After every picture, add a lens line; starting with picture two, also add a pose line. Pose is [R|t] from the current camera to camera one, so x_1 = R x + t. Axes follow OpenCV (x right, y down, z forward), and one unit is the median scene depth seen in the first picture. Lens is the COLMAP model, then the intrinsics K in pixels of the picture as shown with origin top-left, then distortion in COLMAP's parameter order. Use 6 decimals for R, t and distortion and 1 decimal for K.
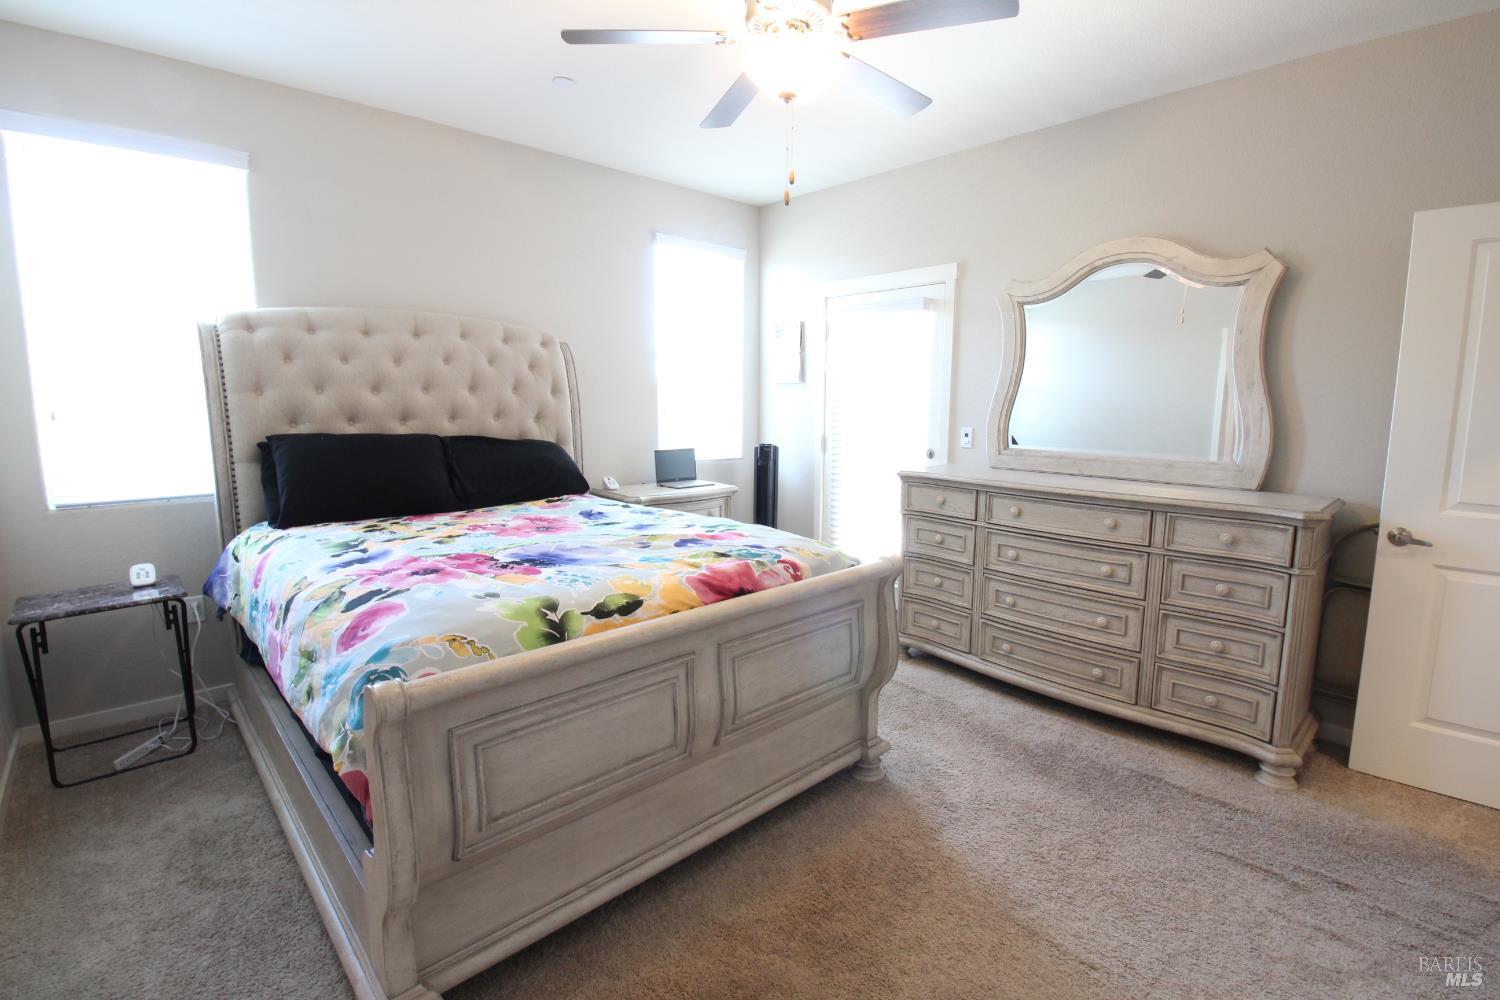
lens RADIAL K [[693.0, 0, 764.7], [0, 693.0, 487.9], [0, 0, 1]] dist [0.007173, -0.016669]
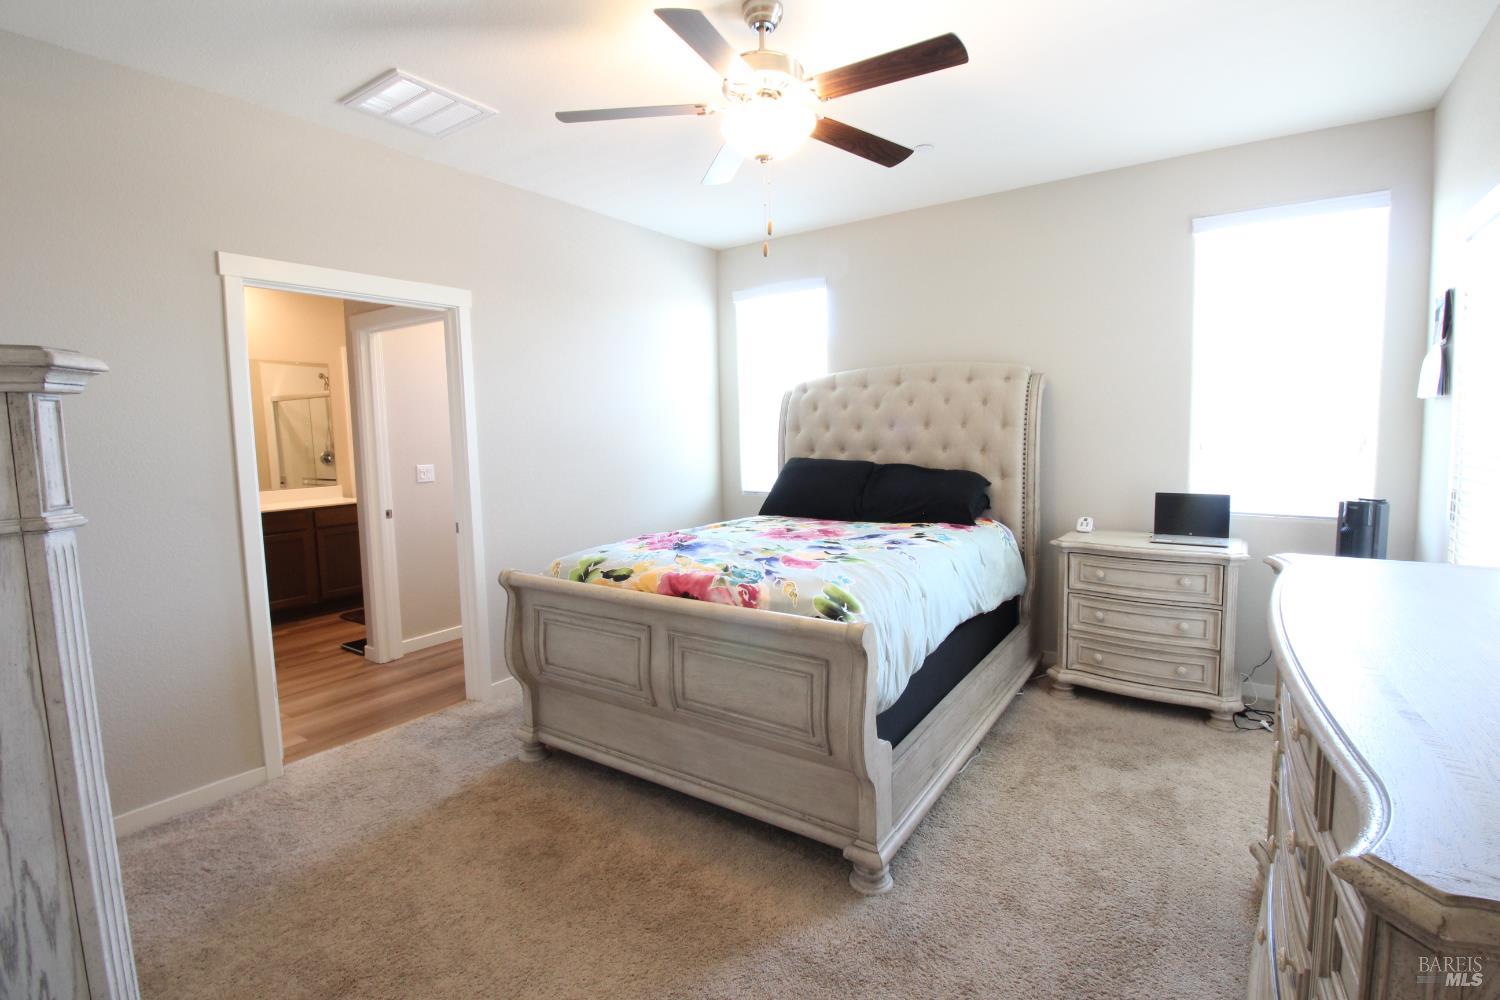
lens RADIAL K [[693.0, 0, 764.7], [0, 693.0, 487.9], [0, 0, 1]] dist [0.007173, -0.016669]
pose [[0.218970, 0.068971, -0.973291, 0.794650], [-0.107081, 0.993172, 0.046289, -0.073572], [0.969838, 0.094085, 0.224860, 0.572432]]
